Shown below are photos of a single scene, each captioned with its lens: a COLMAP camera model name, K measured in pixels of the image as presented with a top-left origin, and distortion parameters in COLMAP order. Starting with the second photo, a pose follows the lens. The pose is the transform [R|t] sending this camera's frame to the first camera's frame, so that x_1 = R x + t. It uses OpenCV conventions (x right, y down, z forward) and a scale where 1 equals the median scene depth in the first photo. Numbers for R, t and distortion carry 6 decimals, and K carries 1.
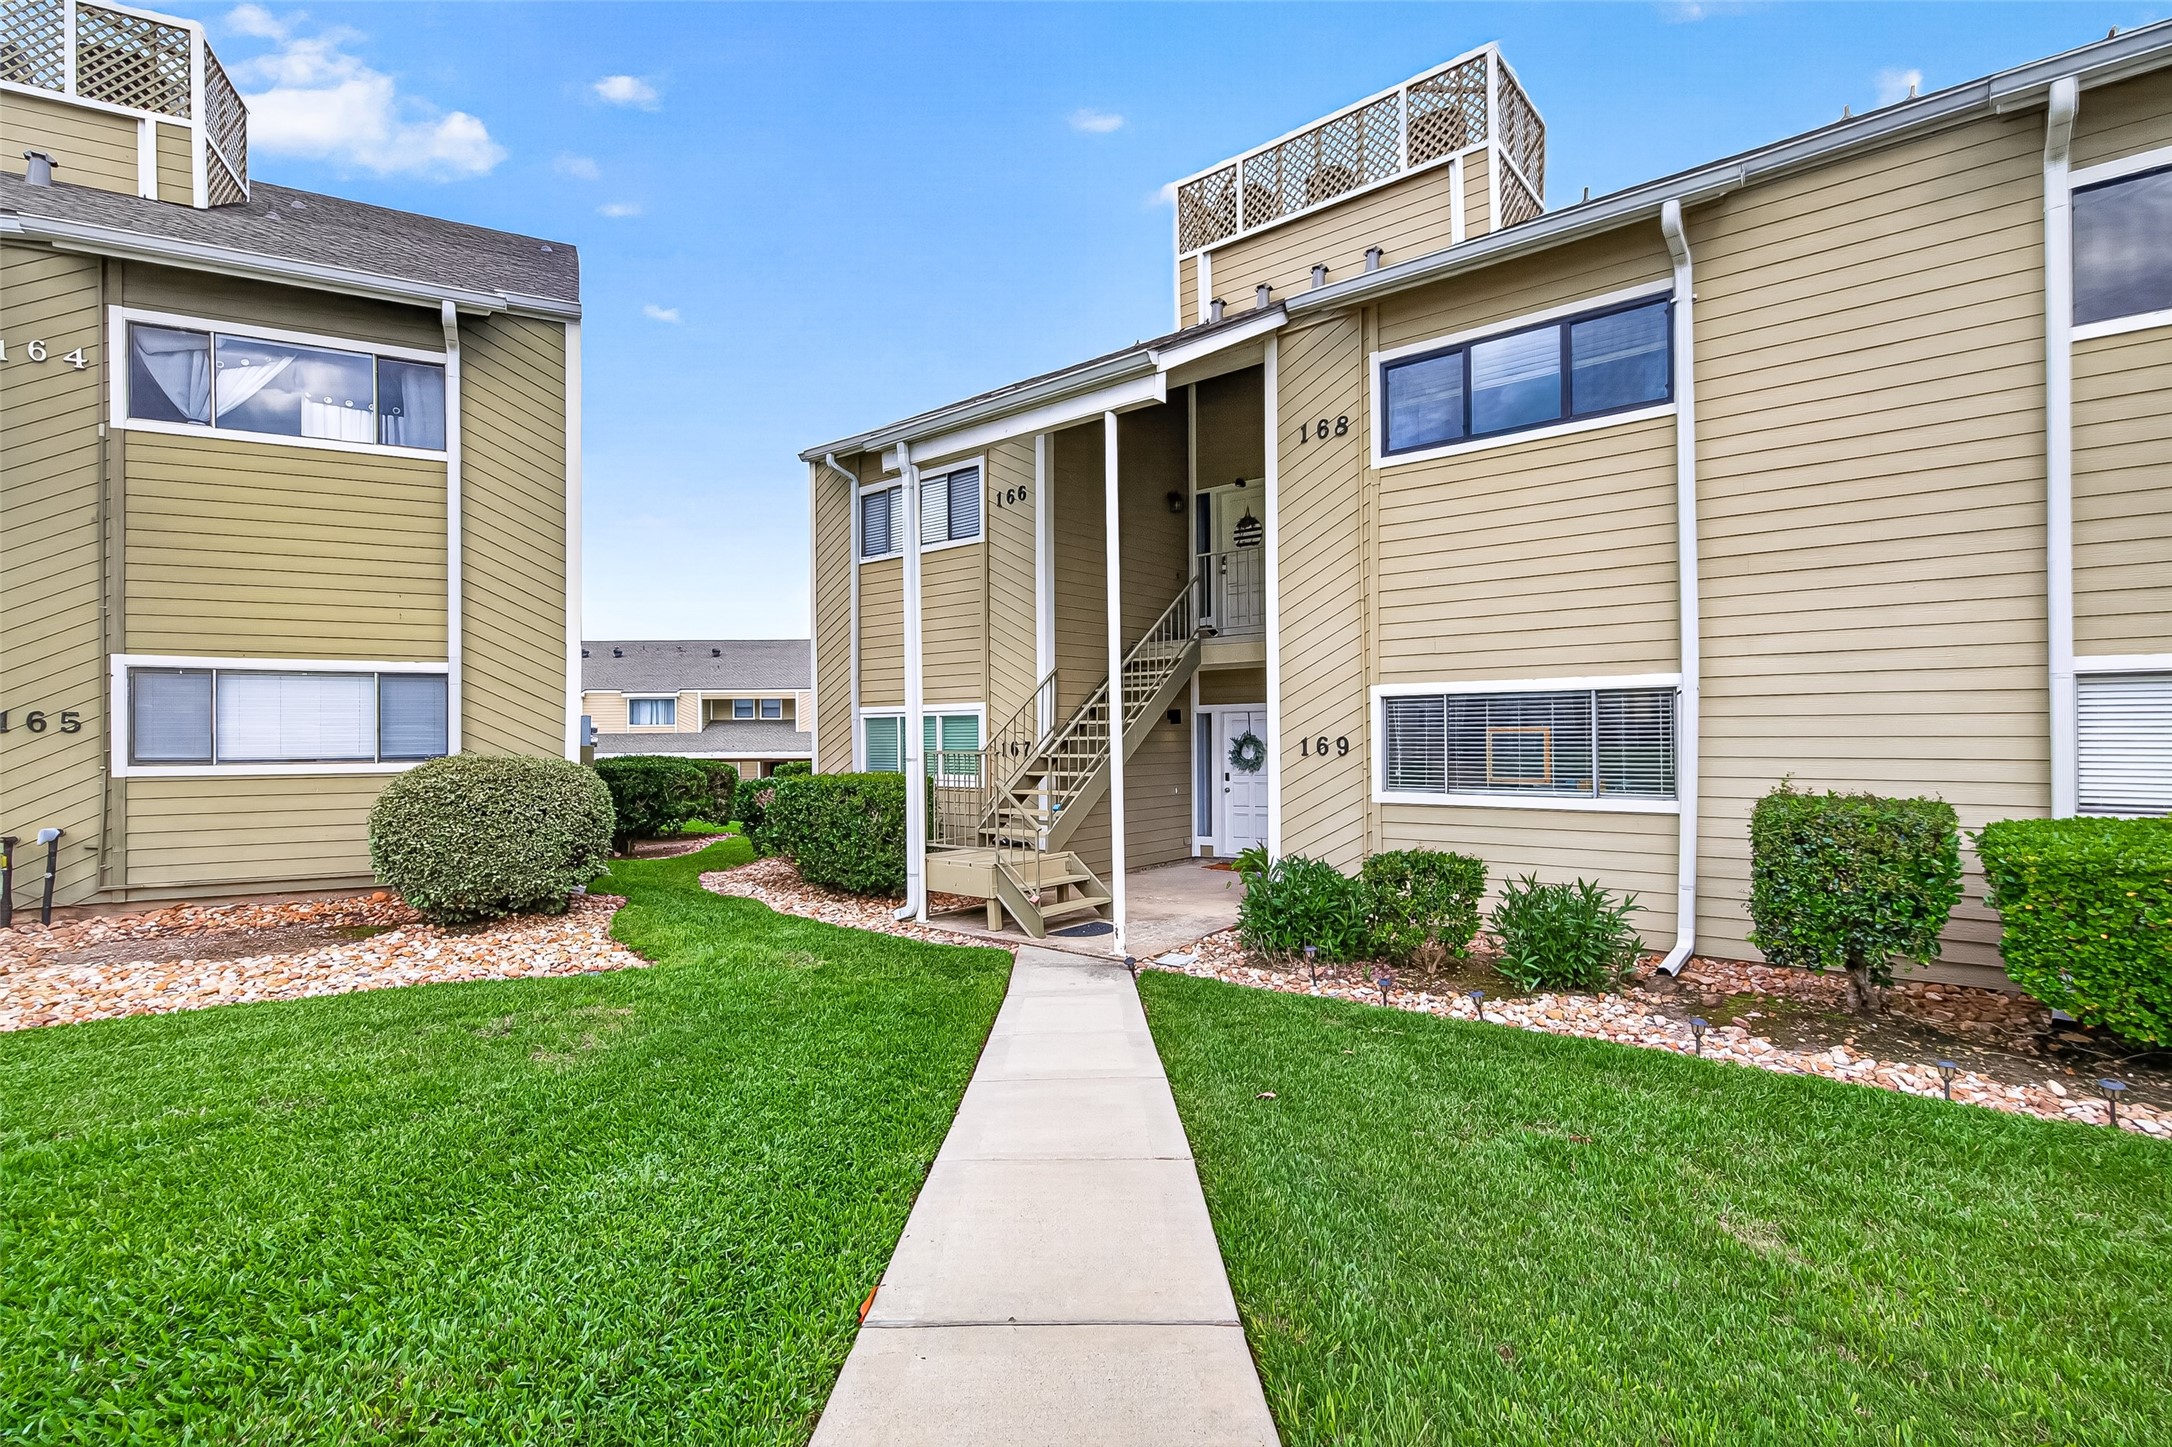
lens RADIAL K [[998.9, 0, 1121.8], [0, 998.9, 721.0], [0, 0, 1]] dist [-0.003303, 0.000606]
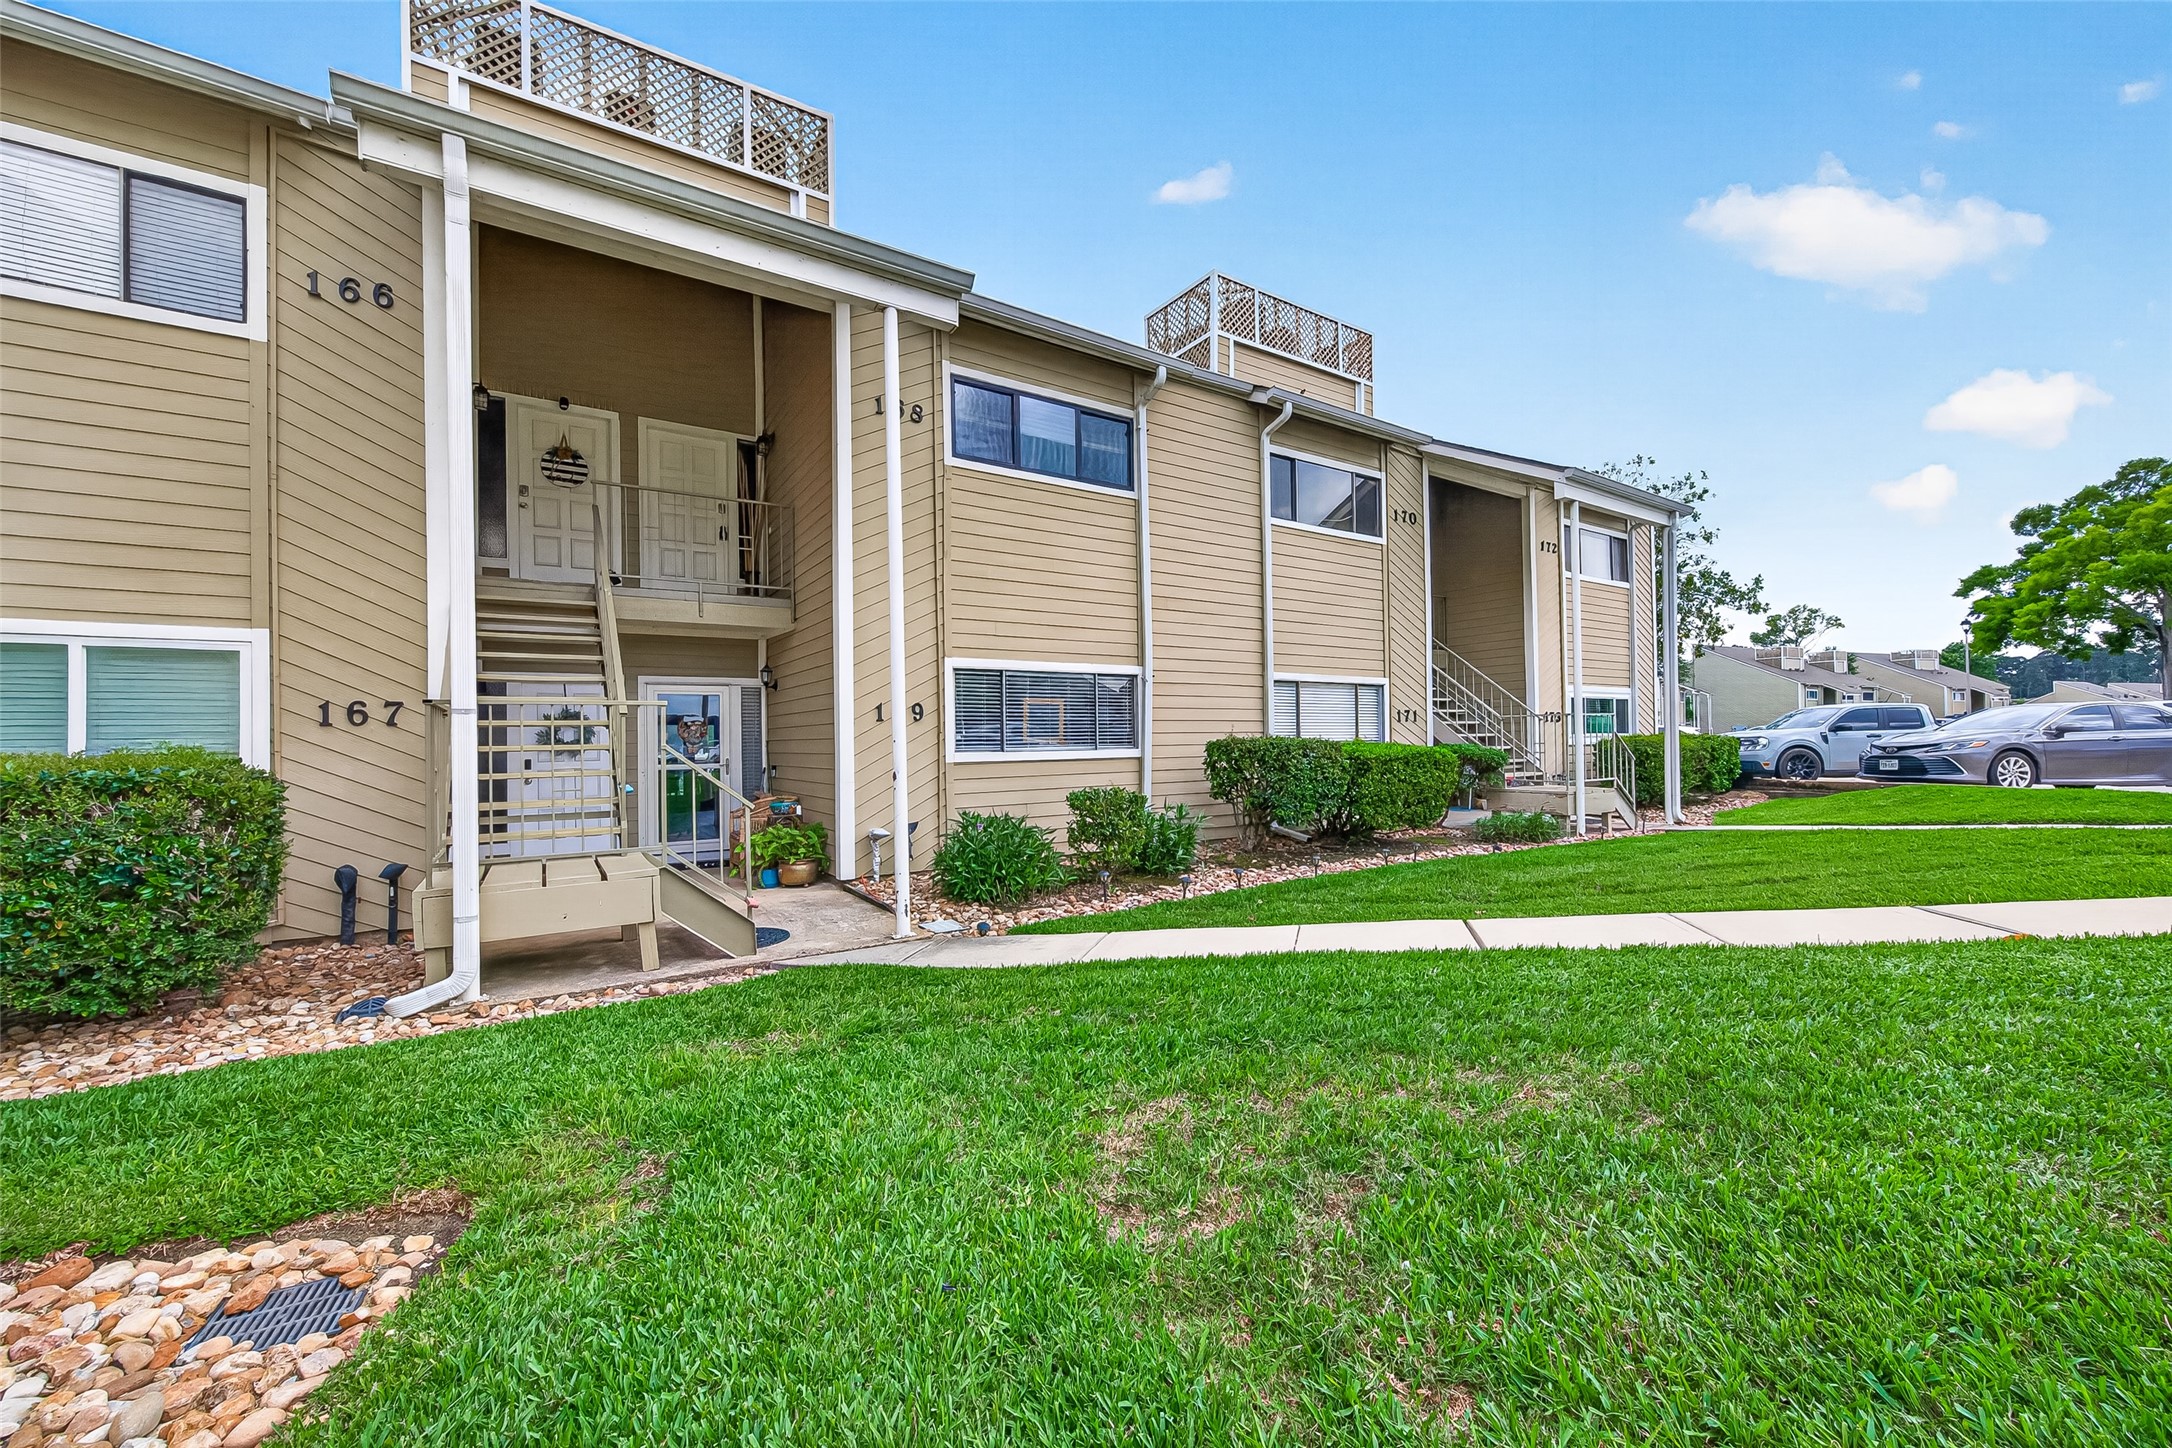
lens RADIAL K [[830.7, 0, 1092.9], [0, 830.7, 725.8], [0, 0, 1]] dist [0.004843, -0.001080]
pose [[0.312129, 0.019995, 0.949829, -0.570414], [0.000755, 0.999773, -0.021295, 0.059509], [-0.950039, 0.007364, 0.312043, 0.550808]]
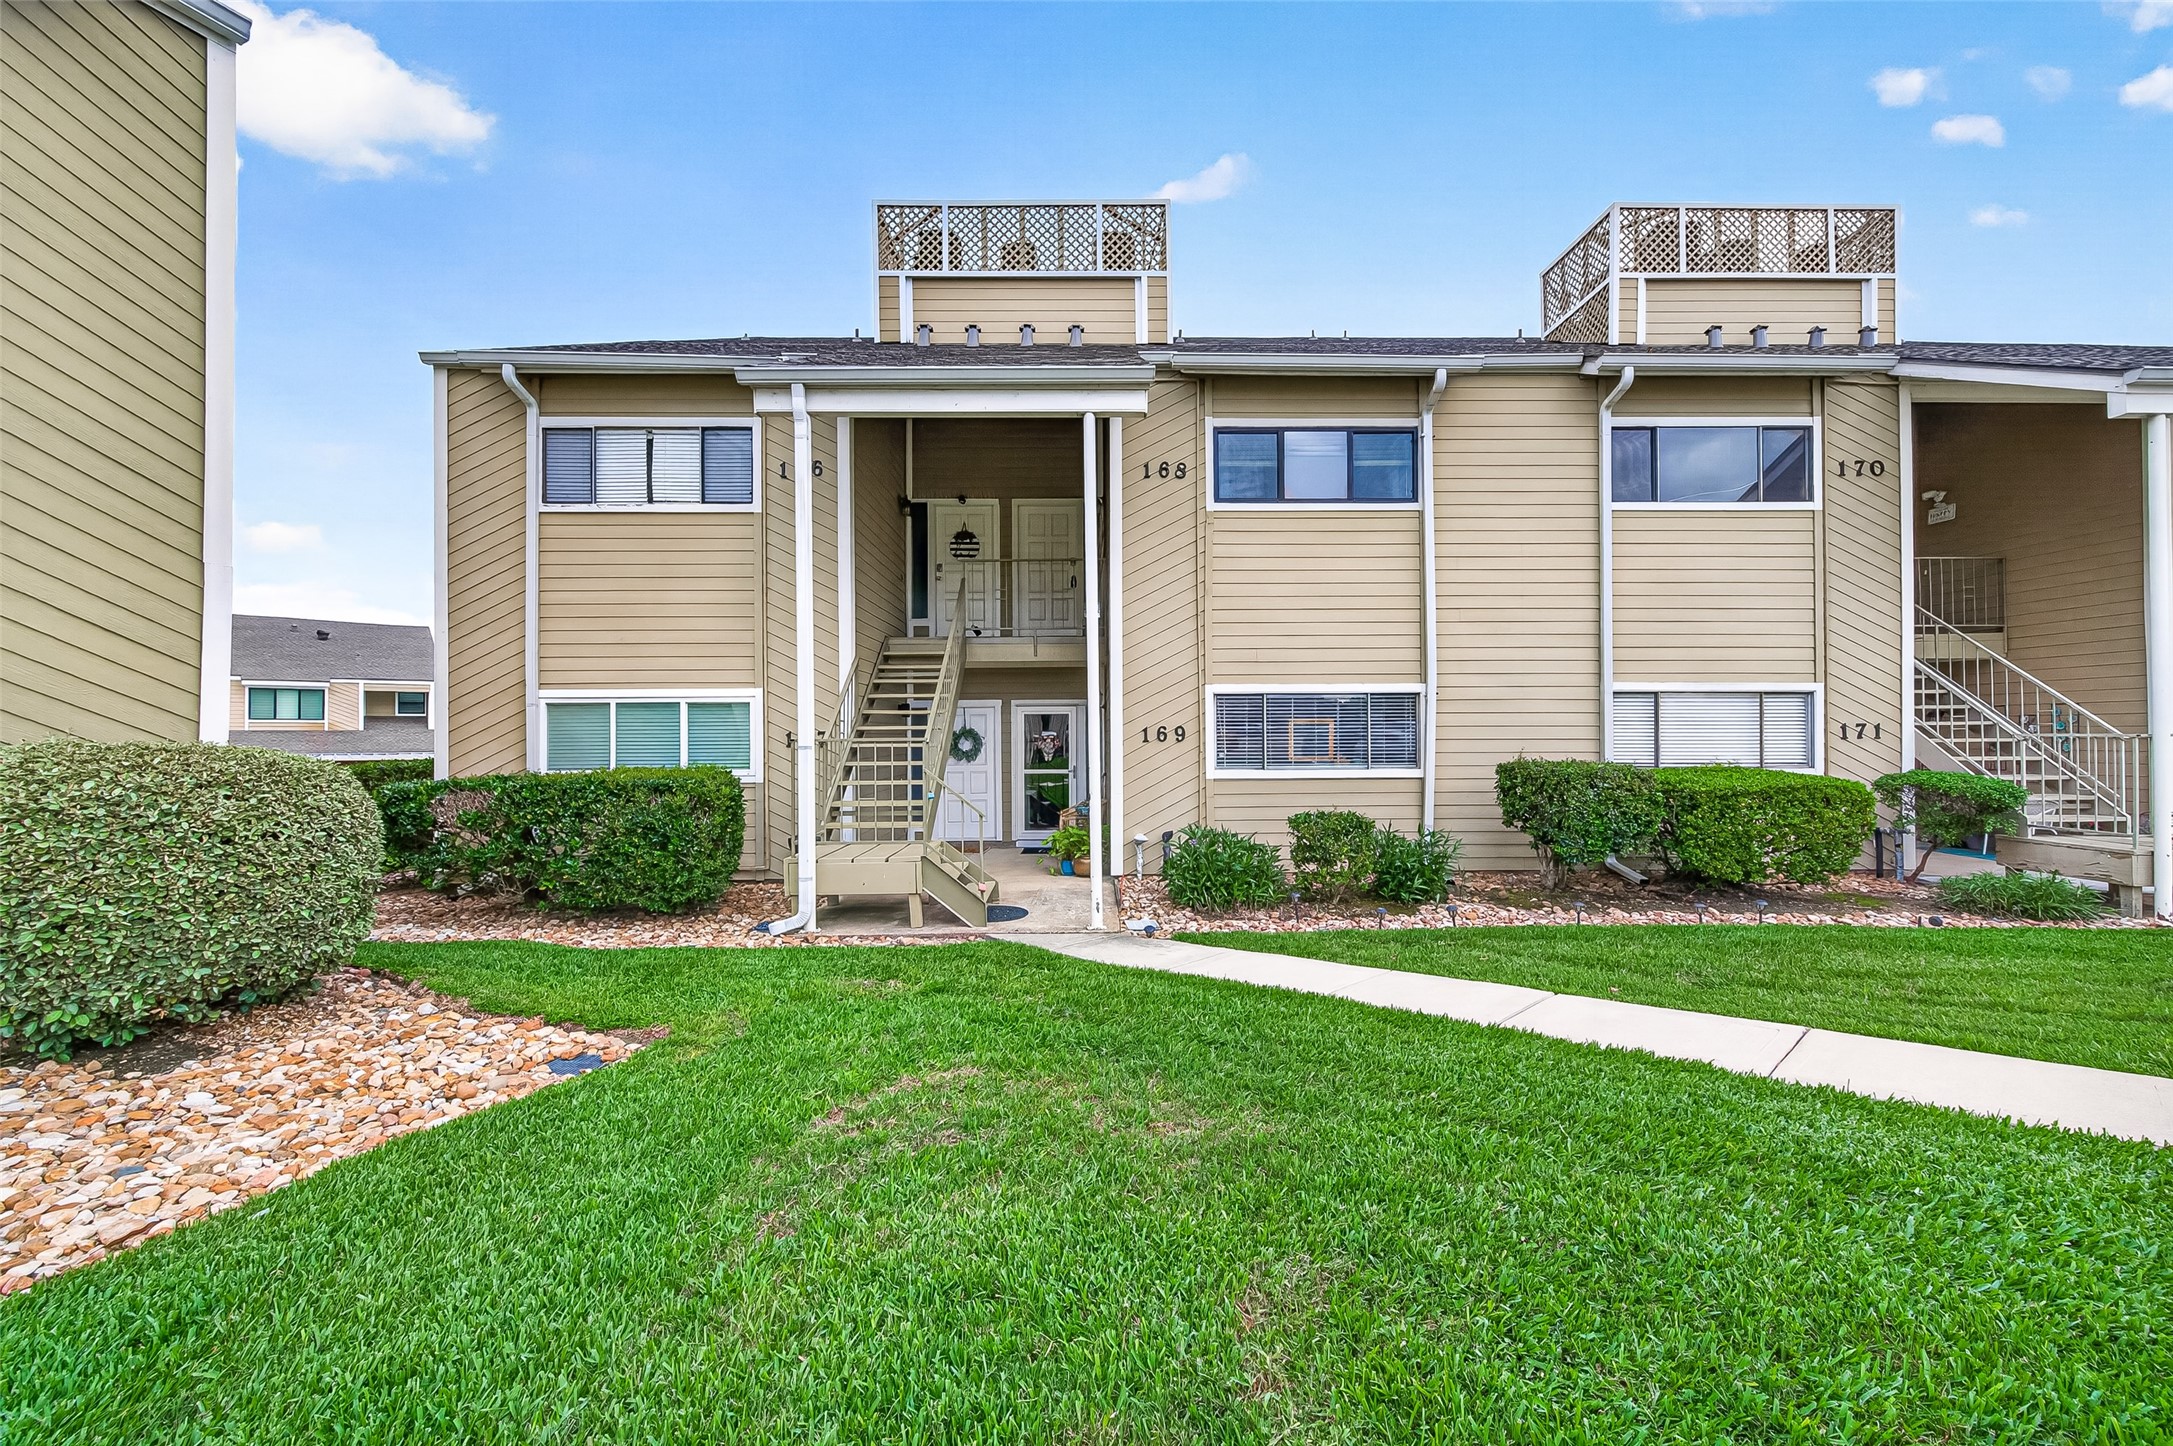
lens RADIAL K [[831.1, 0, 1108.0], [0, 831.1, 723.7], [0, 0, 1]] dist [0.004843, -0.001080]
pose [[0.769121, 0.013000, 0.638971, -0.497537], [-0.009076, 0.999914, -0.009418, 0.023371], [-0.639039, 0.001444, 0.769173, 0.282284]]
